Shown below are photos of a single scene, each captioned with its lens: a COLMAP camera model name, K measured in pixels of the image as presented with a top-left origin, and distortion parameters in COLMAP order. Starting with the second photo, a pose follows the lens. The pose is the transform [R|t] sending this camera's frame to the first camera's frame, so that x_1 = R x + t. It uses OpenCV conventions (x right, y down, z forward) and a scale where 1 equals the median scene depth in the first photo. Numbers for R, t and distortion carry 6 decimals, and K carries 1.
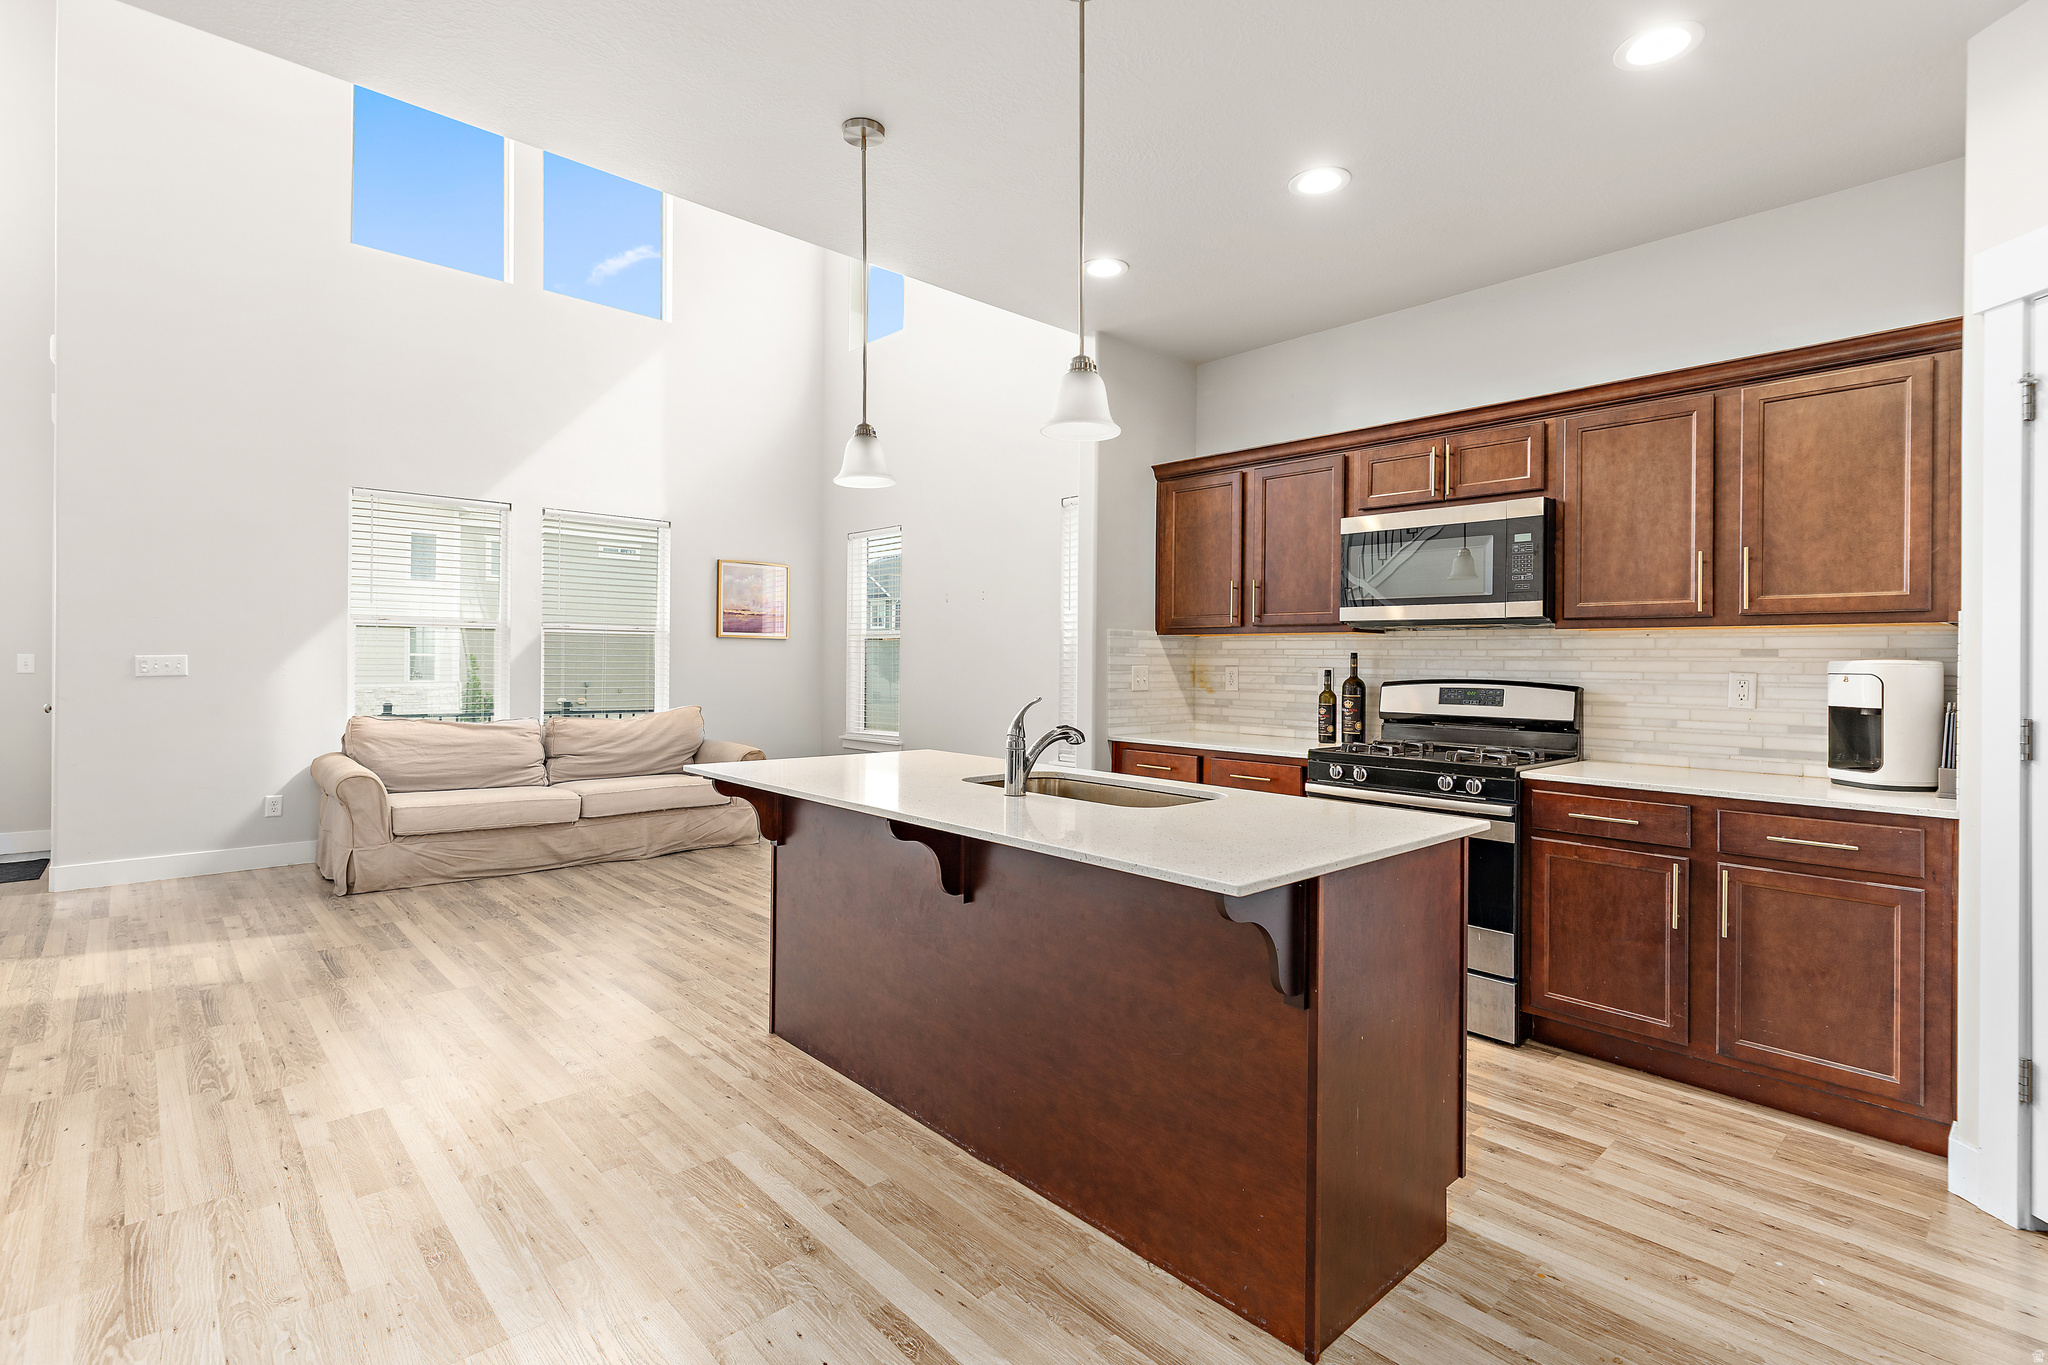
lens RADIAL K [[951.6, 0, 1027.2], [0, 951.6, 669.8], [0, 0, 1]] dist [0.009187, -0.001021]
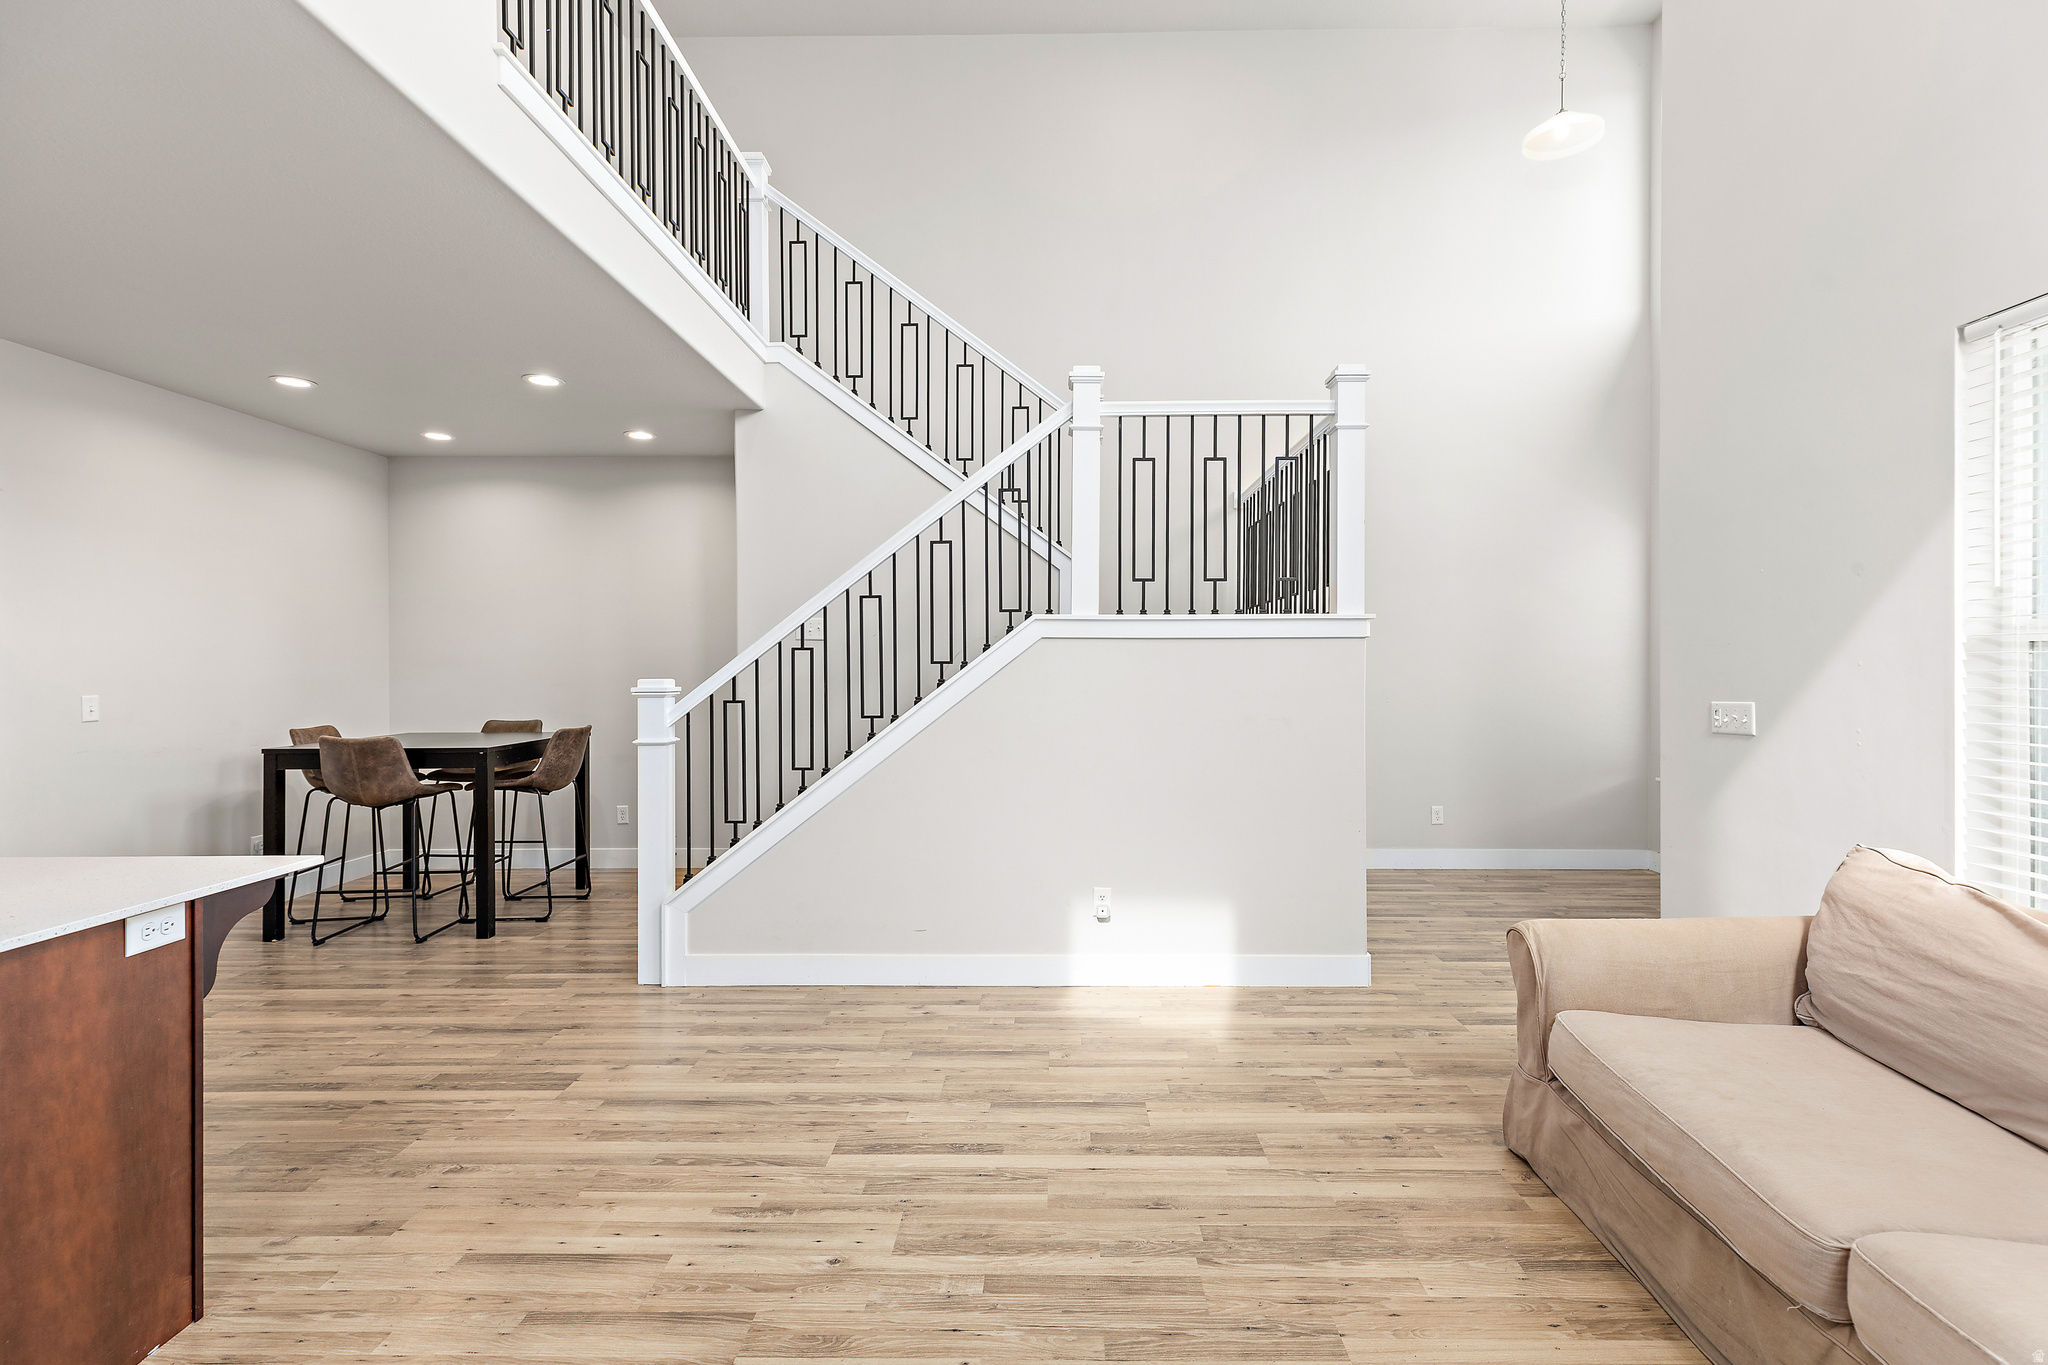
lens RADIAL K [[951.6, 0, 1048.5], [0, 951.6, 666.4], [0, 0, 1]] dist [0.009187, -0.001021]
pose [[-0.689555, -0.006635, -0.724203, -0.180864], [-0.012527, 0.999918, 0.002767, -0.053193], [0.724125, 0.010980, -0.689581, 1.716416]]
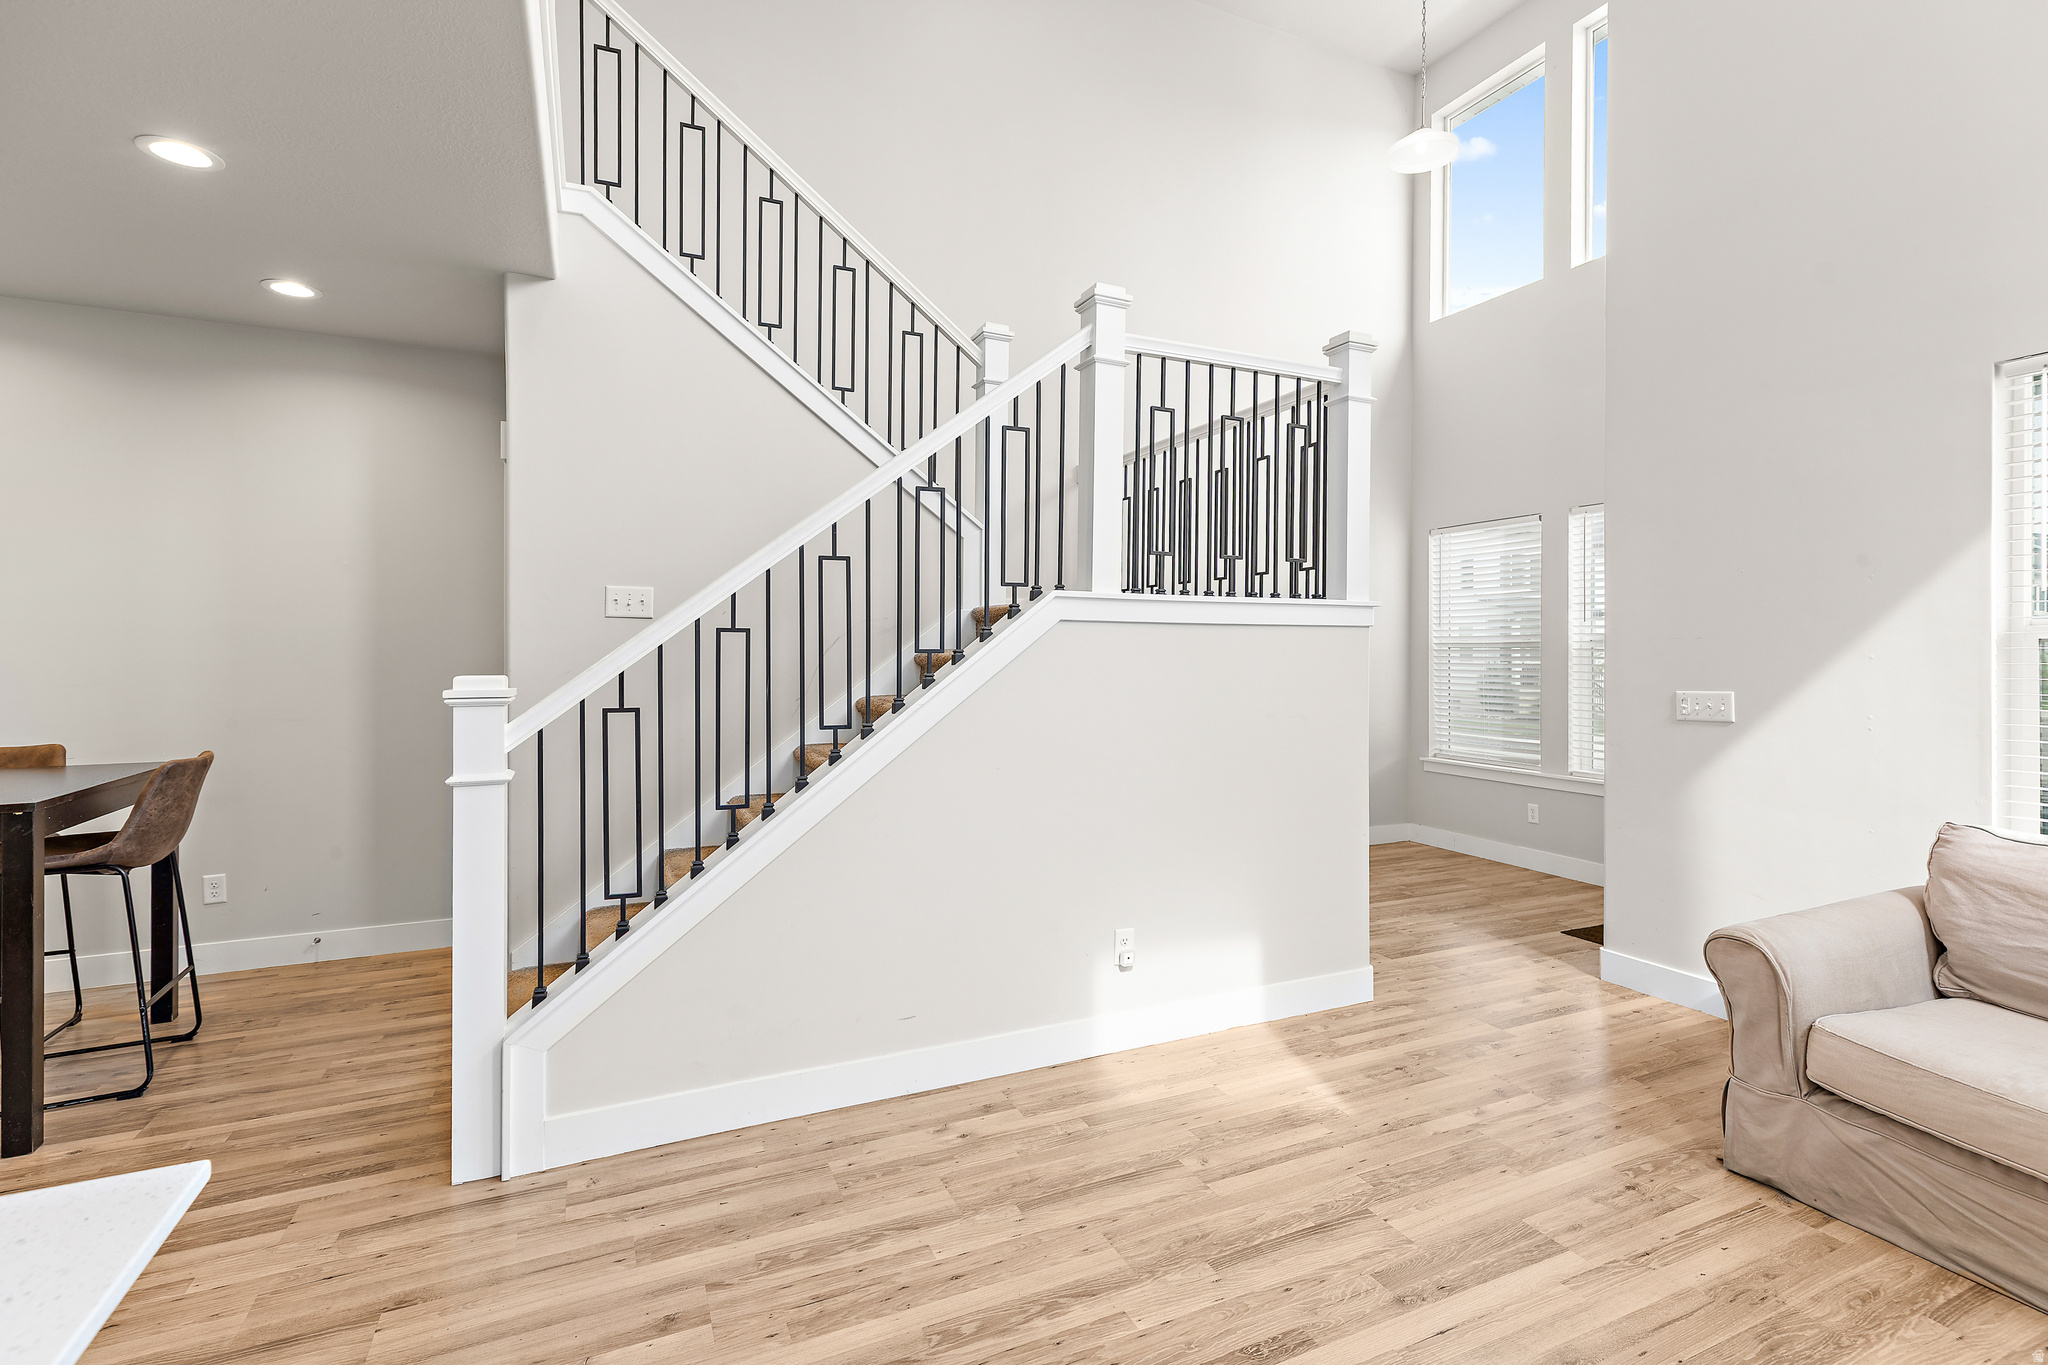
lens RADIAL K [[951.6, 0, 1047.2], [0, 951.6, 654.2], [0, 0, 1]] dist [0.009187, -0.001021]
pose [[-0.303689, -0.009602, -0.952723, -0.141807], [-0.015816, 0.999862, -0.005035, -0.047659], [0.952640, 0.013539, -0.303799, 1.166193]]
